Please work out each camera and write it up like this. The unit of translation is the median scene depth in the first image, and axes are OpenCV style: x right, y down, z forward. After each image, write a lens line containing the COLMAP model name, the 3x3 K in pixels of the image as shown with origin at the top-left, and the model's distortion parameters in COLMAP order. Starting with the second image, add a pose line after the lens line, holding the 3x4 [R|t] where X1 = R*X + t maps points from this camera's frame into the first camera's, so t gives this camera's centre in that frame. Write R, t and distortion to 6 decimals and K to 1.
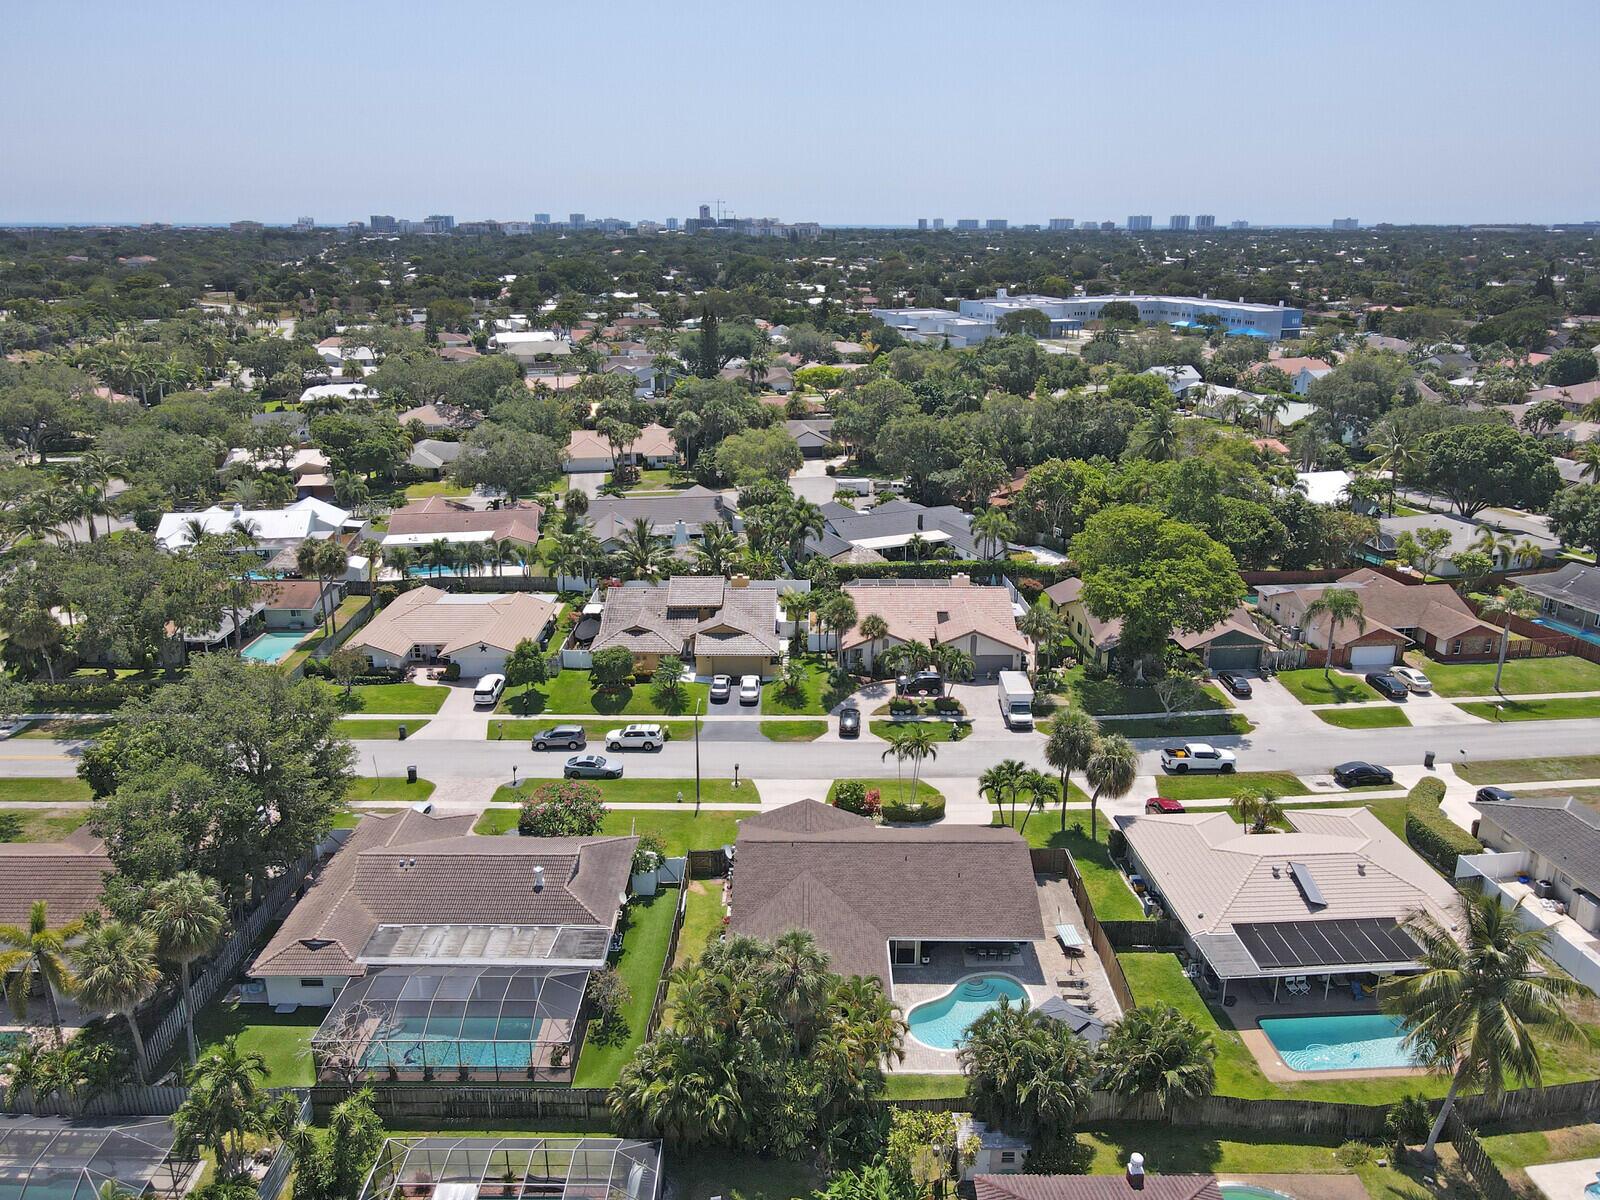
lens RADIAL K [[1192.2, 0, 800.0], [0, 1192.2, 600.0], [0, 0, 1]] dist [0.007797, 0.011284]
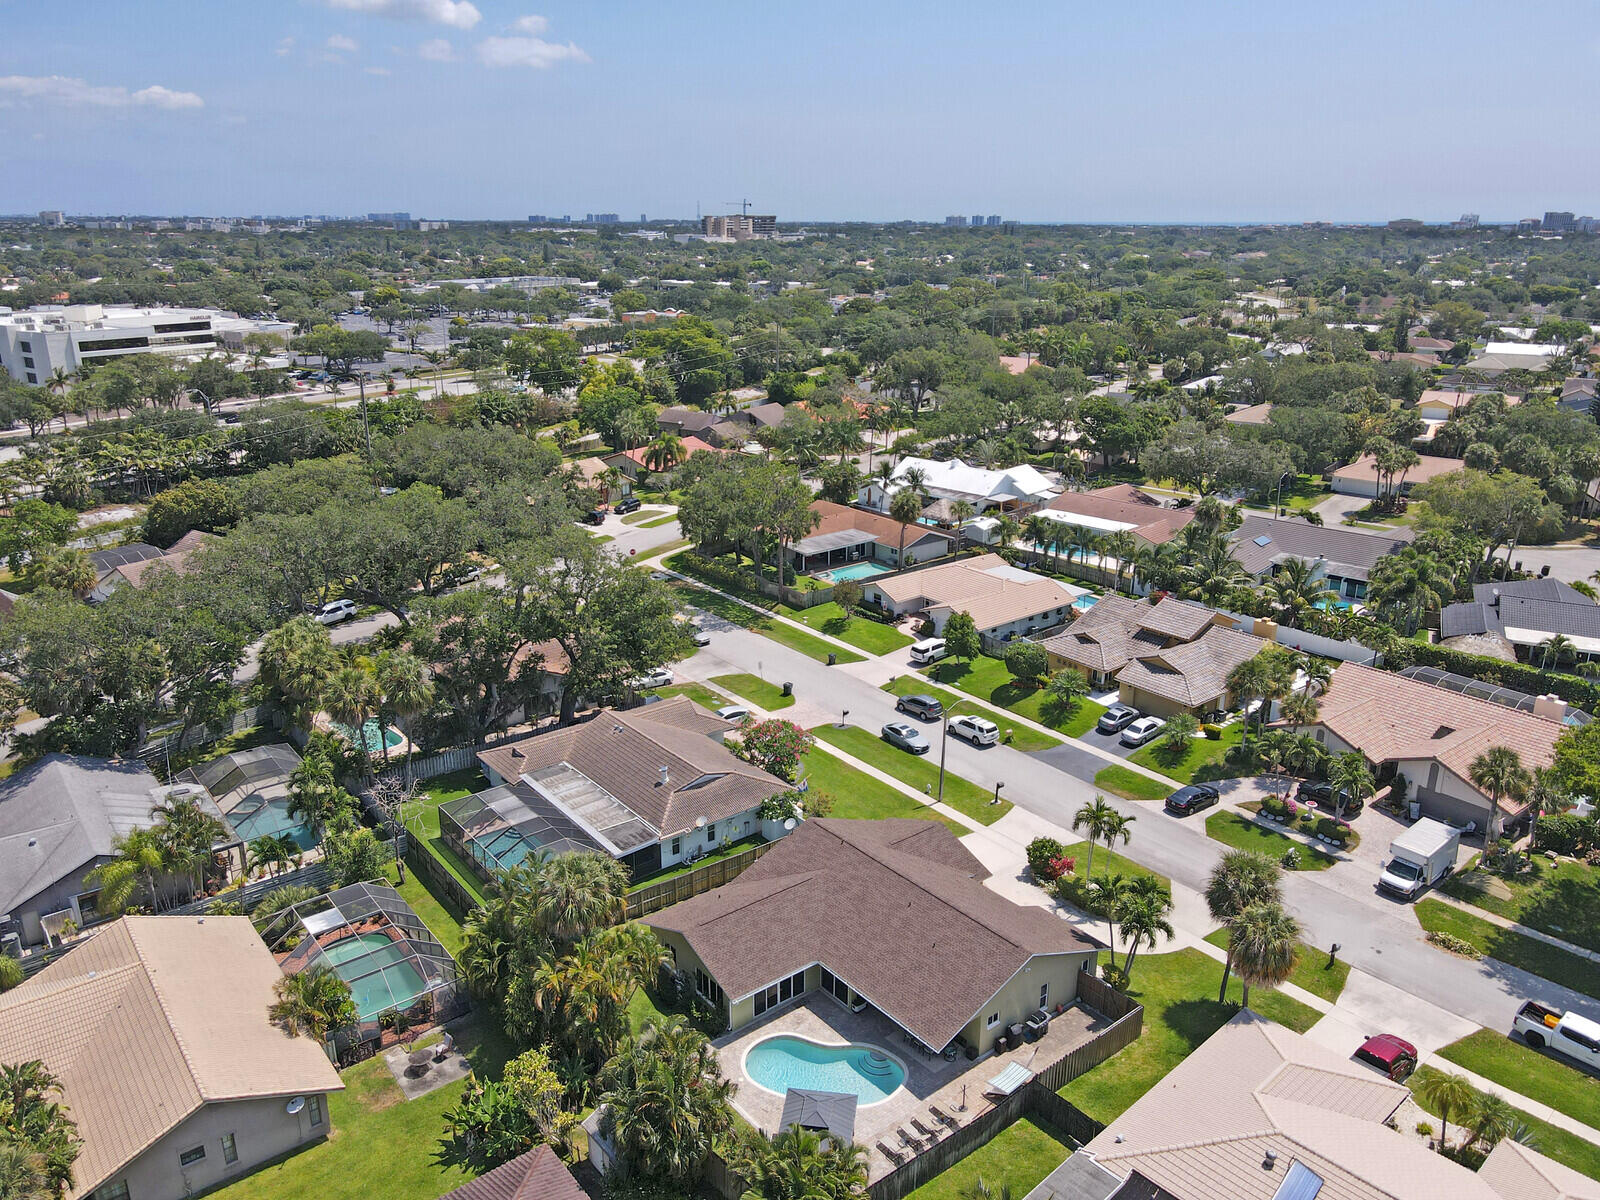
lens RADIAL K [[1192.2, 0, 800.0], [0, 1192.2, 600.0], [0, 0, 1]] dist [0.007797, 0.011284]
pose [[0.623196, 0.242594, -0.743488, 0.507564], [-0.242205, 0.963801, 0.111463, -0.065765], [0.743615, 0.110613, 0.659395, 0.251421]]
